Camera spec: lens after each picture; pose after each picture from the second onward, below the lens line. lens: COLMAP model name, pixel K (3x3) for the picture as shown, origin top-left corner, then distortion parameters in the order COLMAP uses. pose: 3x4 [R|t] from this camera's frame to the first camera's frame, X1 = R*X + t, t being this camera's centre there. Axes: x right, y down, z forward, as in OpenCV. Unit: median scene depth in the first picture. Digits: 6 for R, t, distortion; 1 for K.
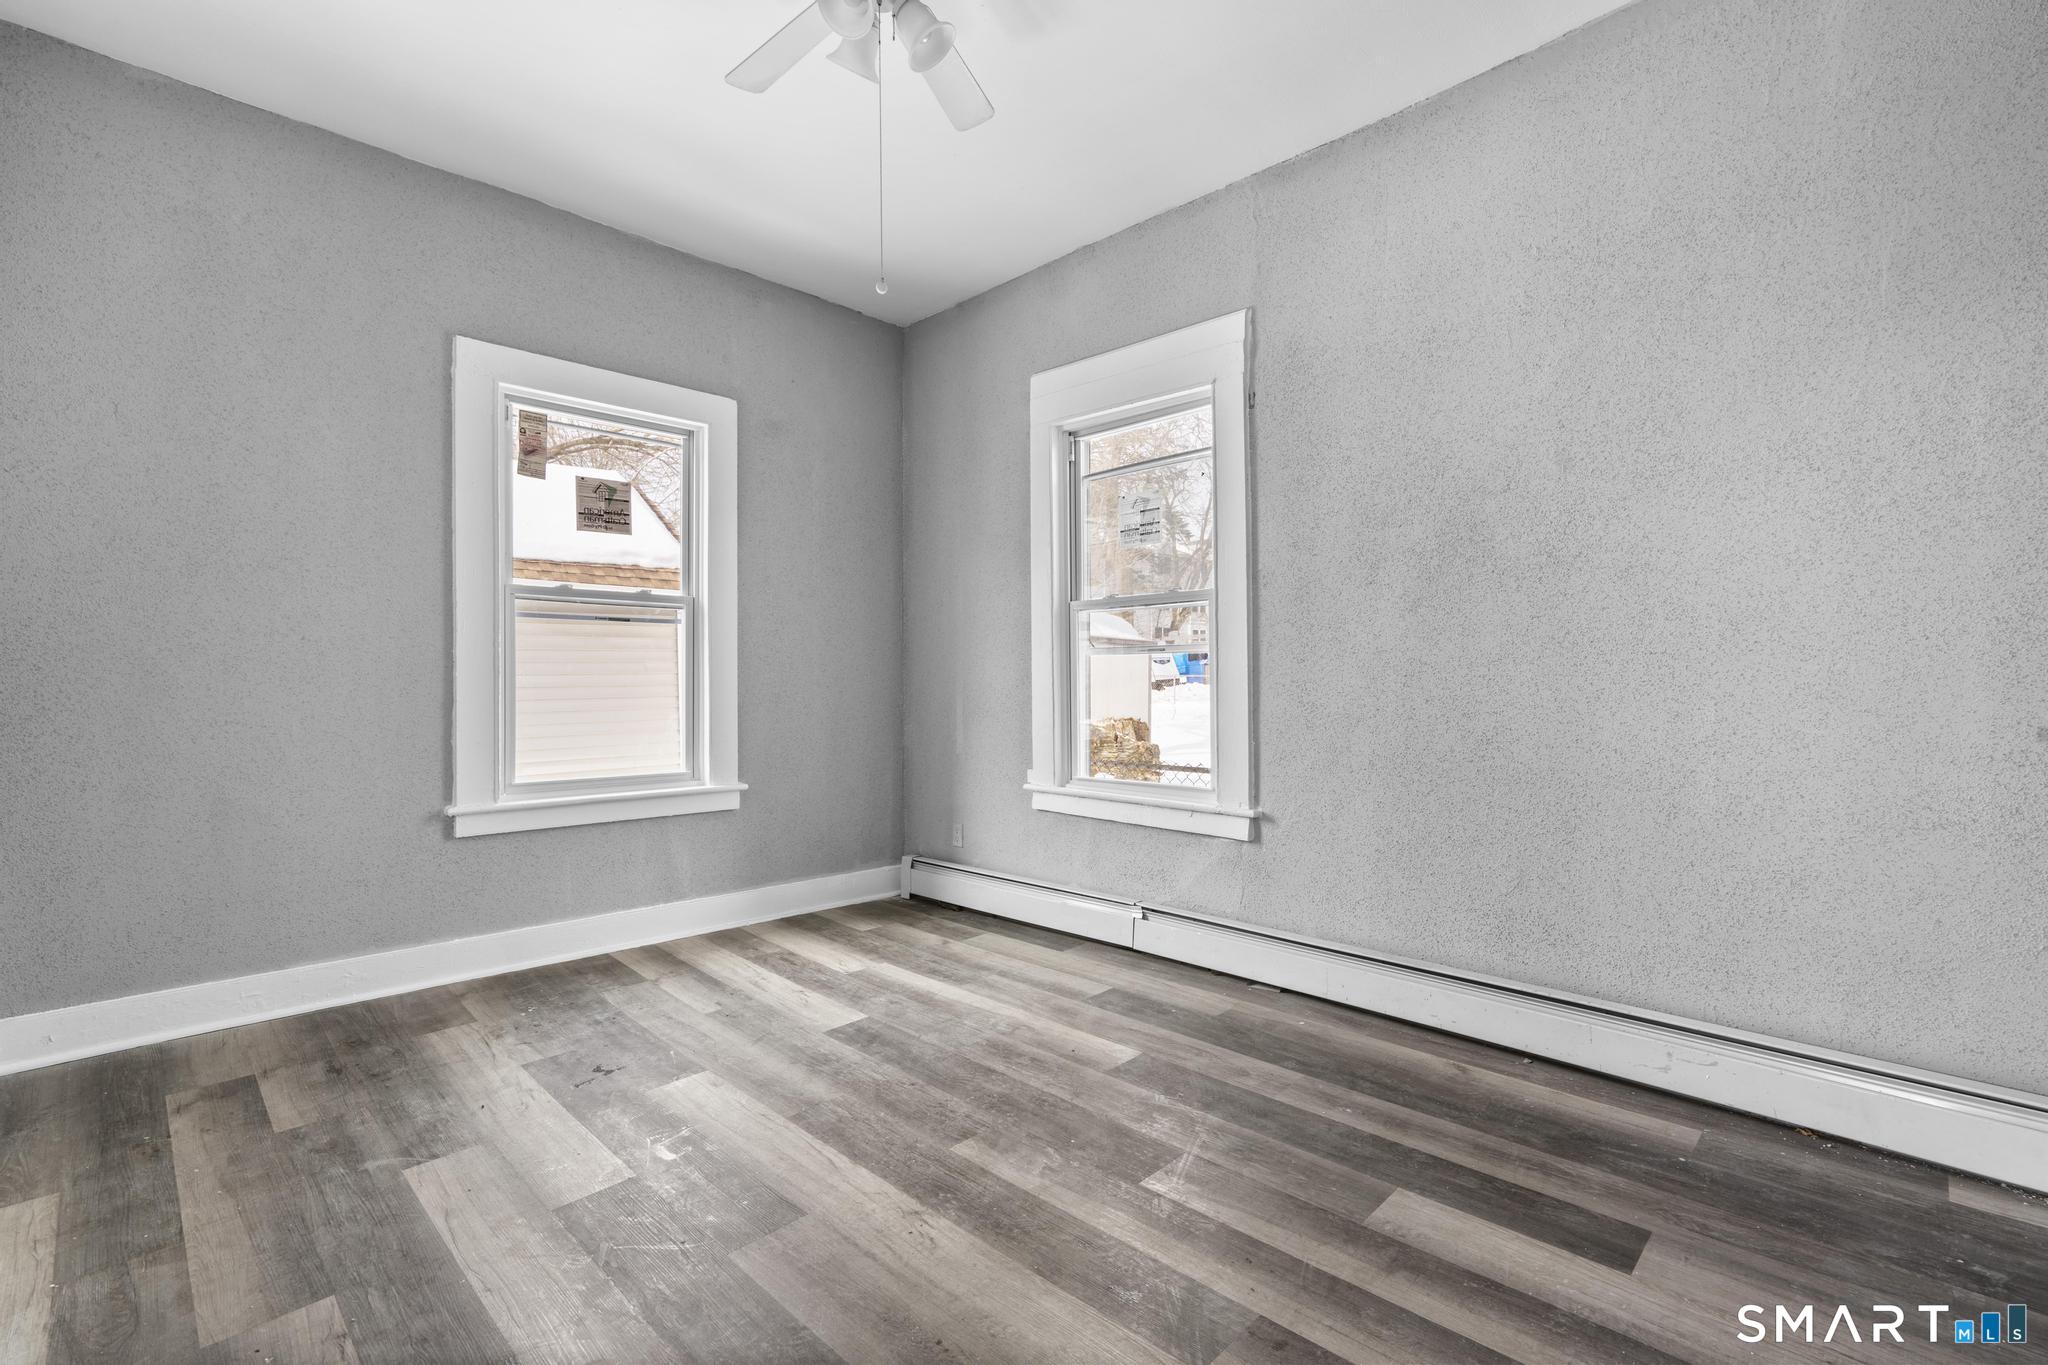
lens RADIAL K [[916.7, 0, 1020.7], [0, 916.7, 687.2], [0, 0, 1]] dist [-0.009587, 0.004657]
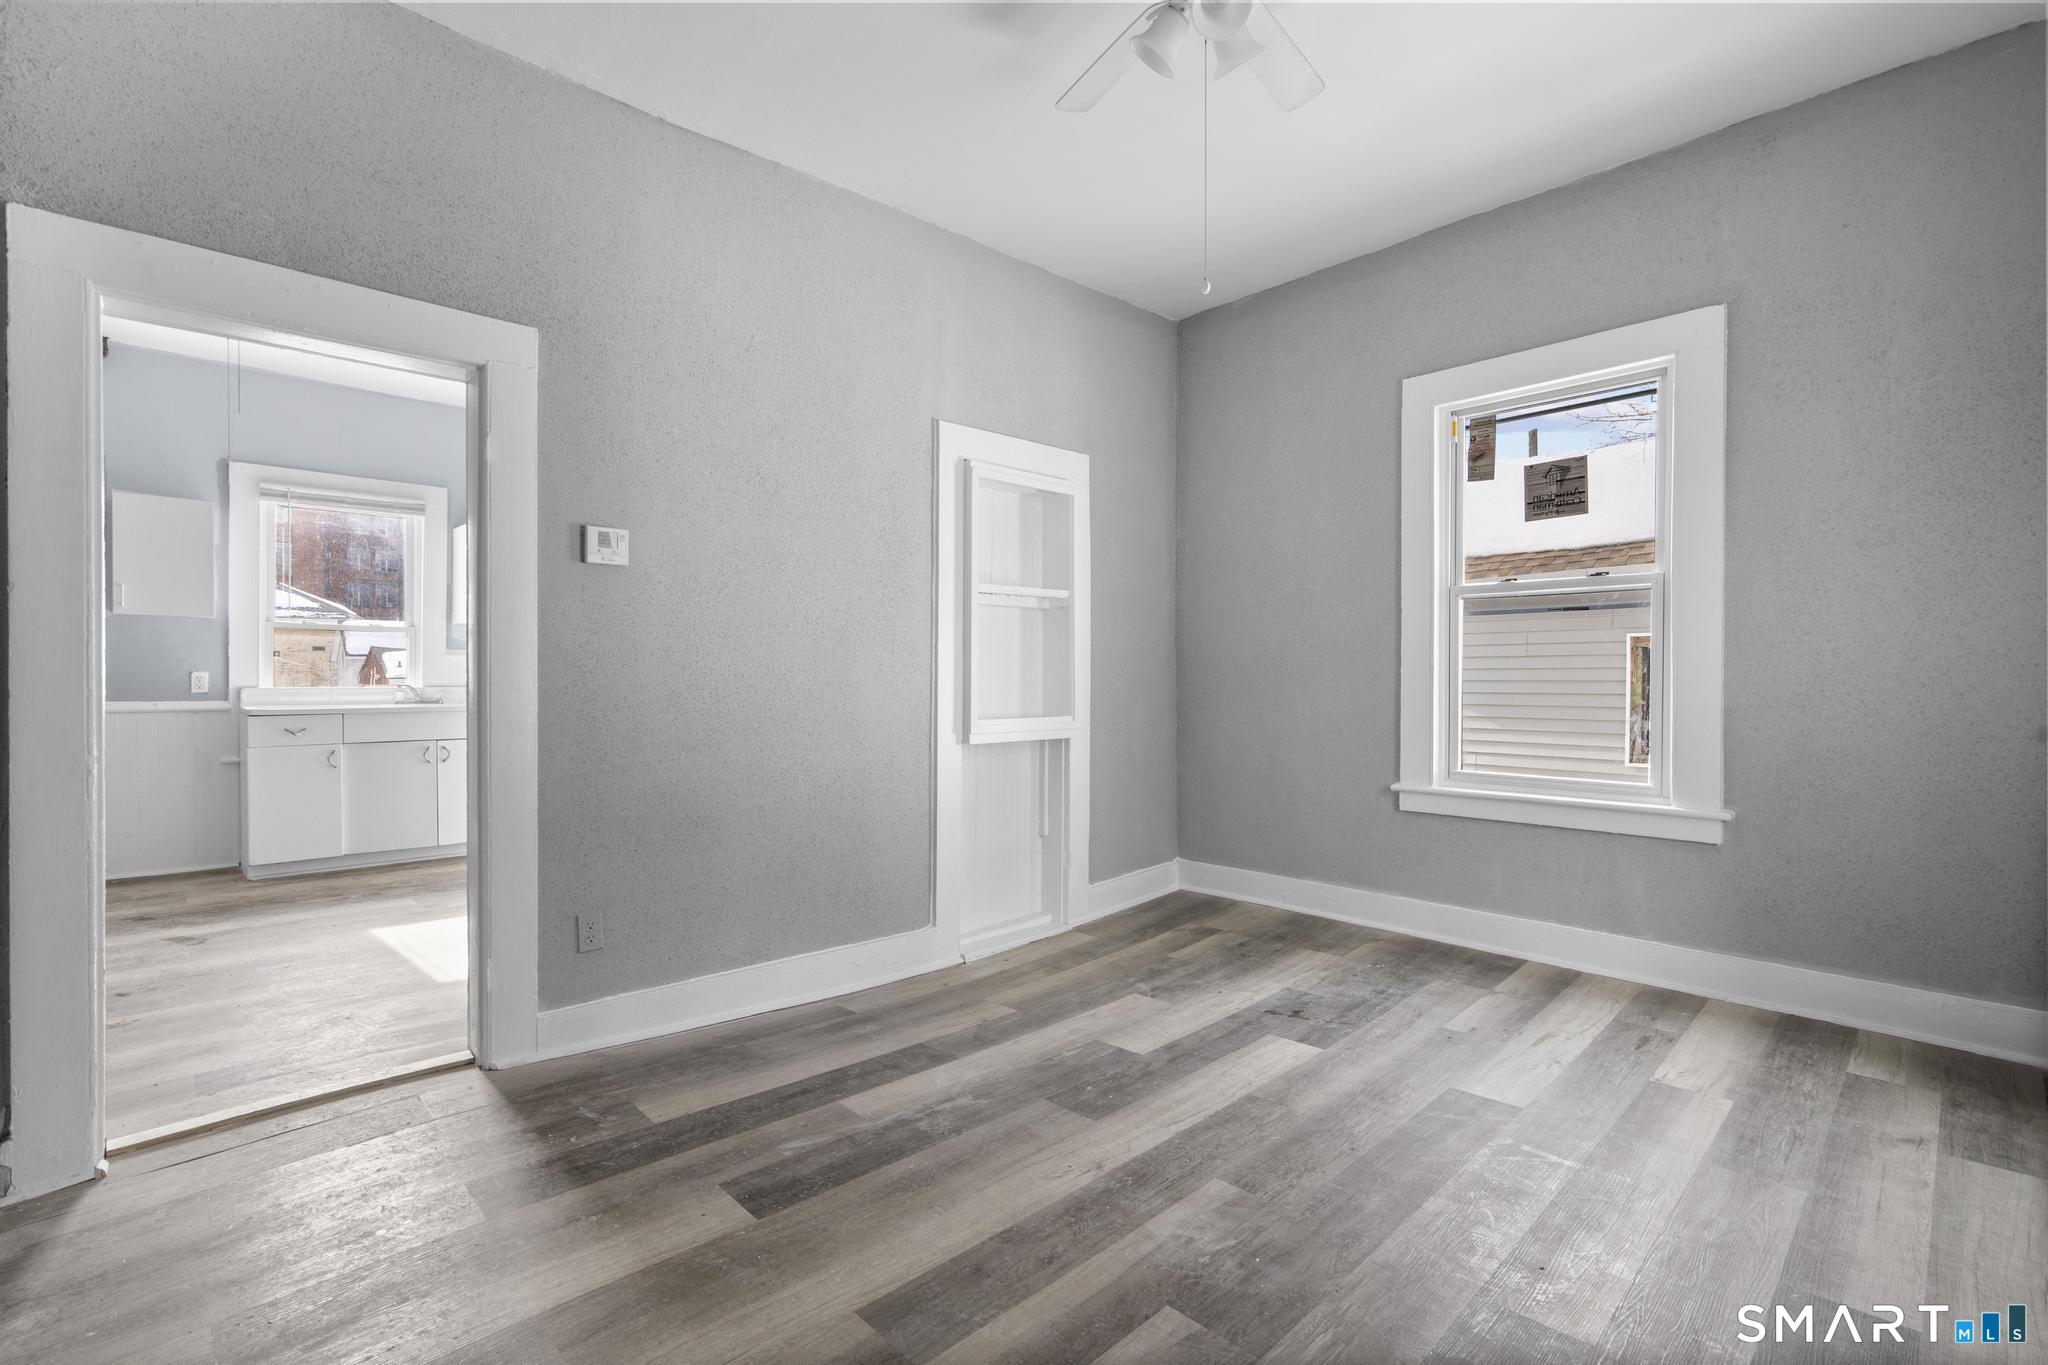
lens RADIAL K [[916.7, 0, 1020.7], [0, 916.7, 687.2], [0, 0, 1]] dist [-0.009587, 0.004657]
pose [[-0.022267, 0.013859, -0.999656, 0.564464], [-0.001563, 0.999902, 0.013897, -0.008468], [0.999751, 0.001872, -0.022243, 0.538367]]
